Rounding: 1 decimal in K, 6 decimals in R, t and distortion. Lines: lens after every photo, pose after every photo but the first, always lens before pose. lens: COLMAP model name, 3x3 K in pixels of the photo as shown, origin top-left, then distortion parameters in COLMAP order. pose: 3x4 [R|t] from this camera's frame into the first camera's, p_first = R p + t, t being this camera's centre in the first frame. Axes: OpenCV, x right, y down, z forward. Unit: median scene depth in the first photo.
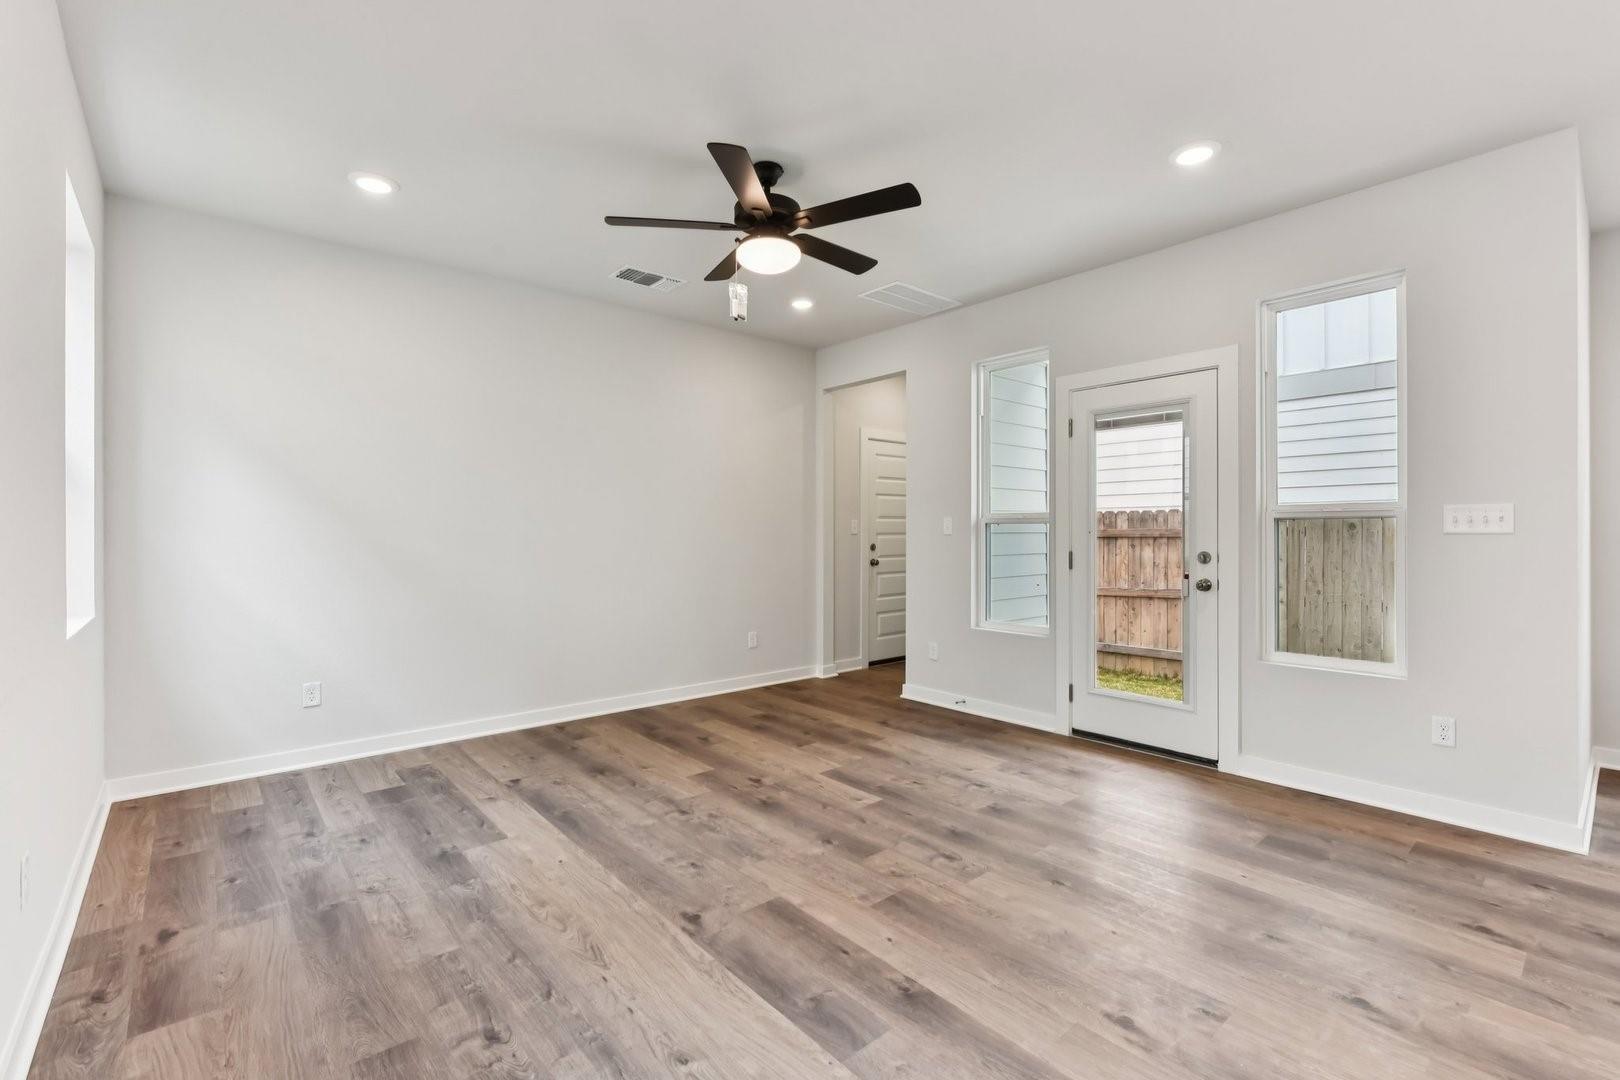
lens RADIAL K [[707.2, 0, 810.0], [0, 707.2, 540.0], [0, 0, 1]] dist [0.008994, -0.000911]
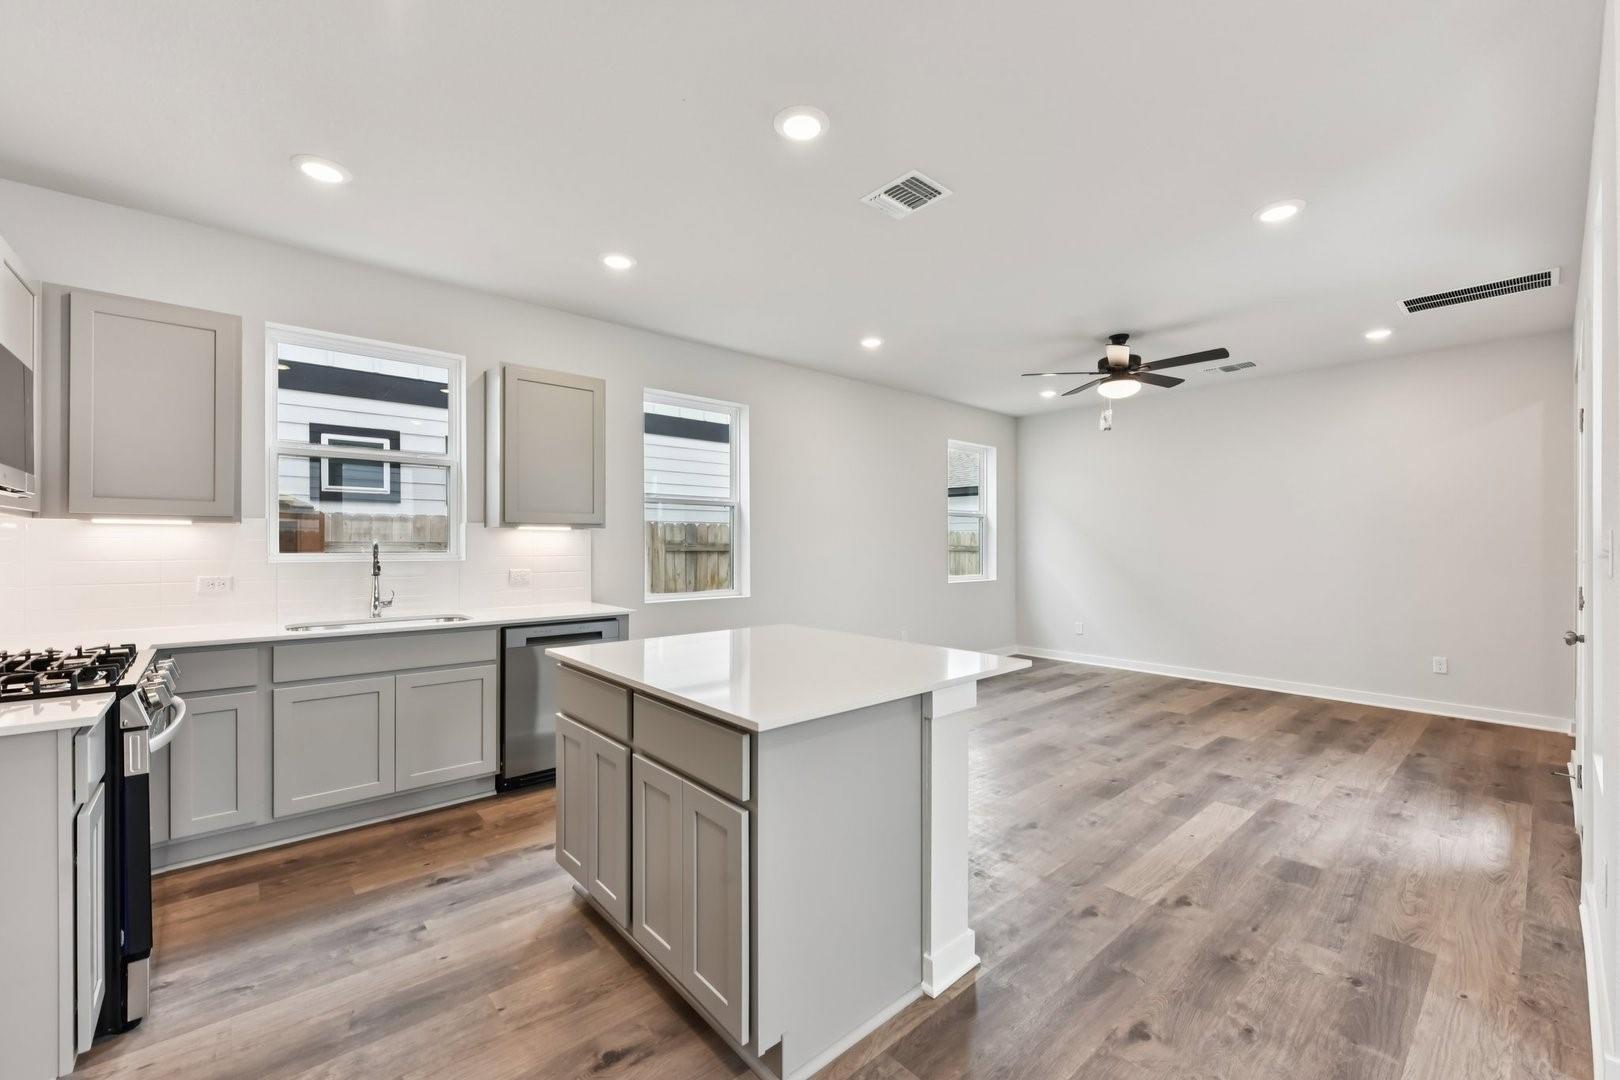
lens RADIAL K [[610.4, 0, 810.0], [0, 610.4, 540.0], [0, 0, 1]] dist [-0.027997, 0.000021]
pose [[-0.009480, -0.009079, -0.999914, 1.433037], [-0.011594, 0.999893, -0.008969, -0.022694], [0.999888, 0.011508, -0.009584, 0.290163]]
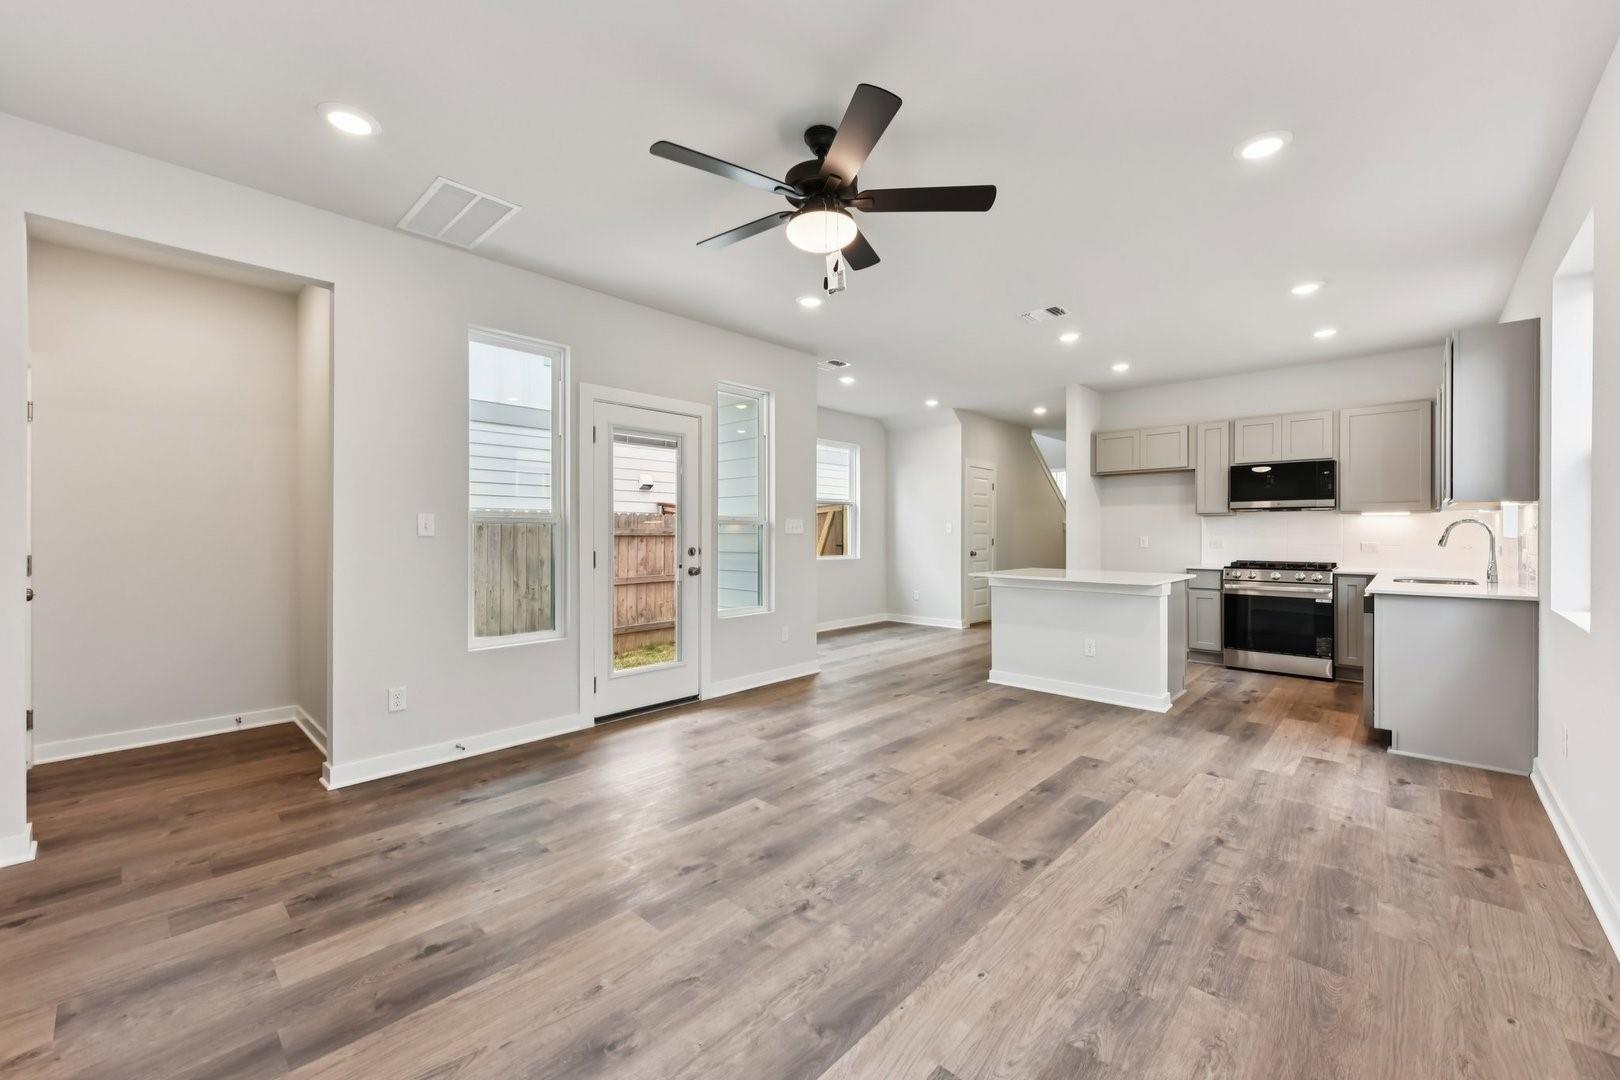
lens RADIAL K [[653.8, 0, 810.0], [0, 653.8, 540.0], [0, 0, 1]] dist [0.005035, 0.000307]
pose [[-0.113941, -0.010864, 0.993428, -0.928801], [0.011813, 0.999855, 0.012289, -0.013351], [-0.993417, 0.013135, -0.113797, 1.149354]]
